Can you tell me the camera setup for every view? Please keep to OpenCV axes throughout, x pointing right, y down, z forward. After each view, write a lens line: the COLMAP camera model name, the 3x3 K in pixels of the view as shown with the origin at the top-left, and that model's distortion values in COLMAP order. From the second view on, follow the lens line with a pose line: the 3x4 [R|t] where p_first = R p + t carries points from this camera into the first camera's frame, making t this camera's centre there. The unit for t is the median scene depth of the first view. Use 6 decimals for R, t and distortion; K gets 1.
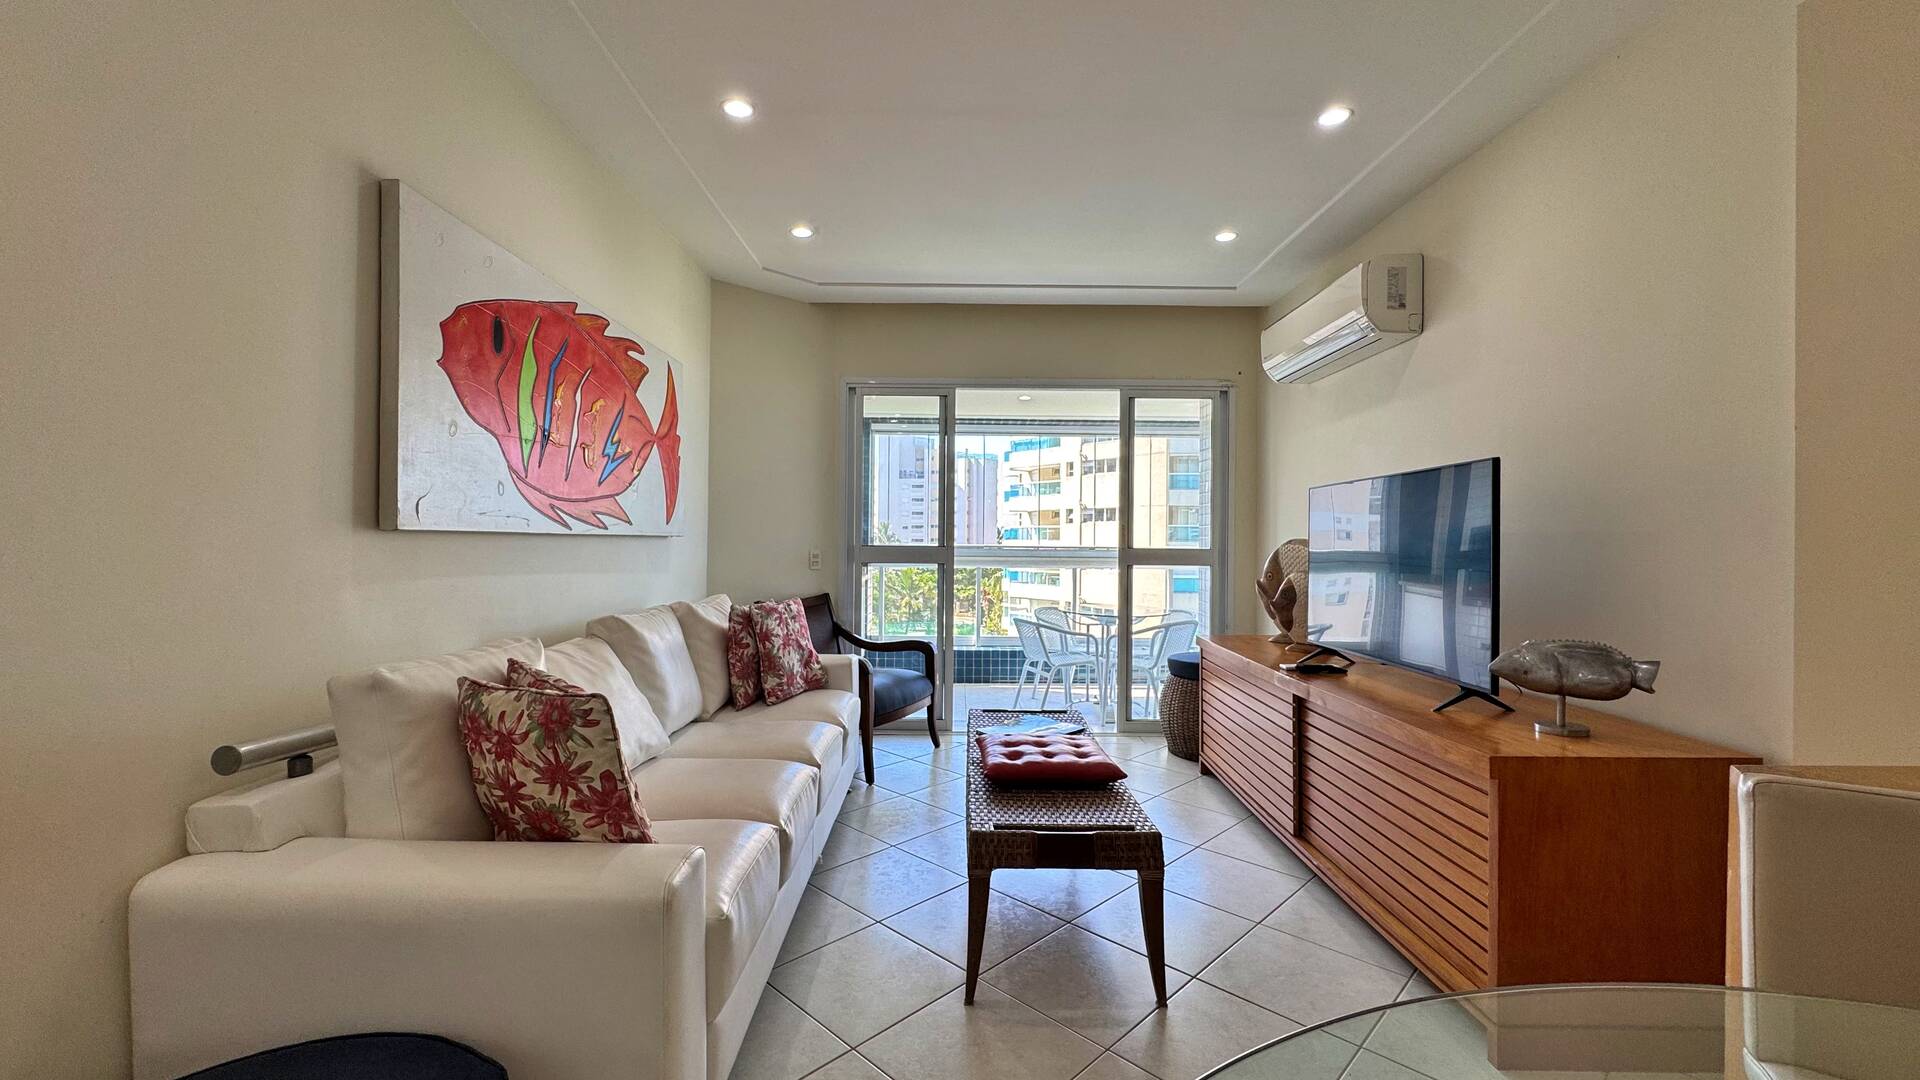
lens RADIAL K [[765.1, 0, 954.8], [0, 765.1, 537.7], [0, 0, 1]] dist [-0.003988, 0.000732]
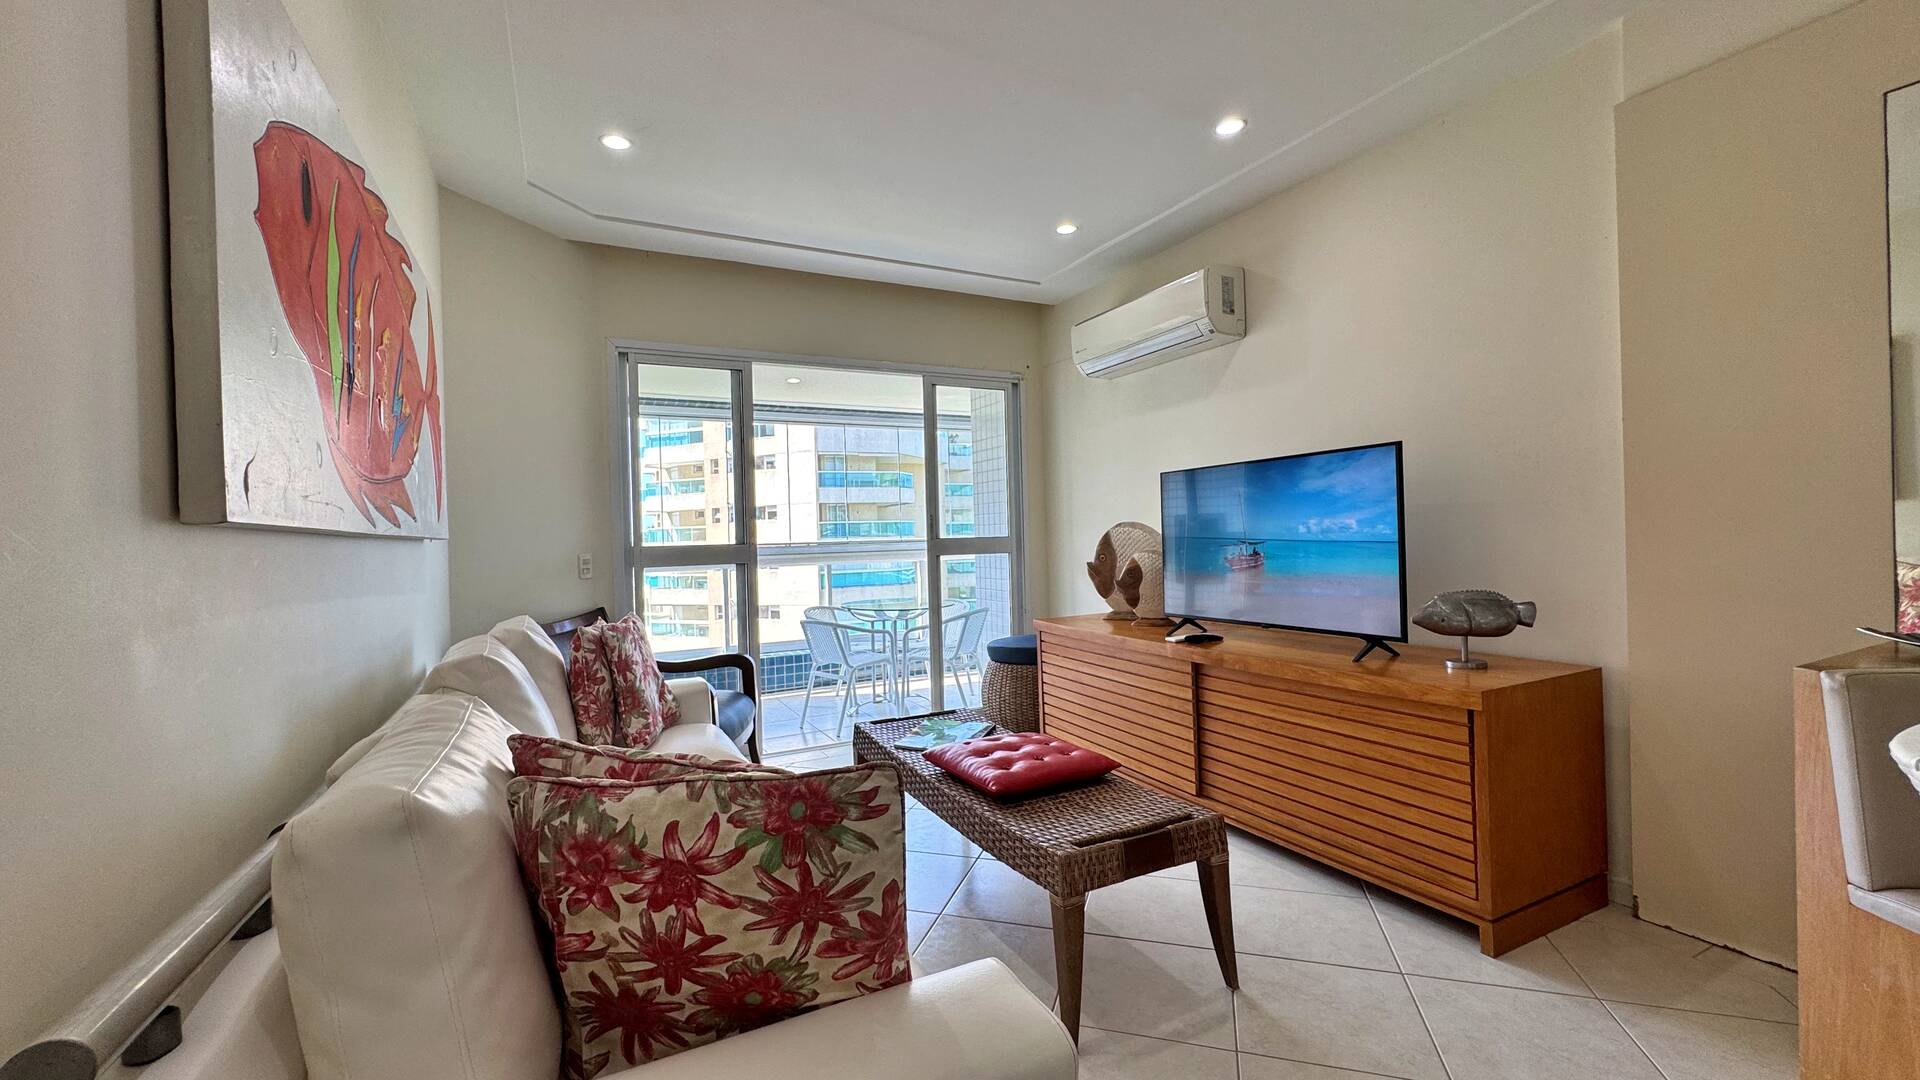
lens RADIAL K [[765.1, 0, 956.1], [0, 765.1, 539.0], [0, 0, 1]] dist [-0.003988, 0.000732]
pose [[0.889982, -0.034826, 0.454665, -0.332096], [0.033285, 0.999381, 0.011396, 0.007361], [-0.454780, 0.004991, 0.890590, 0.197605]]
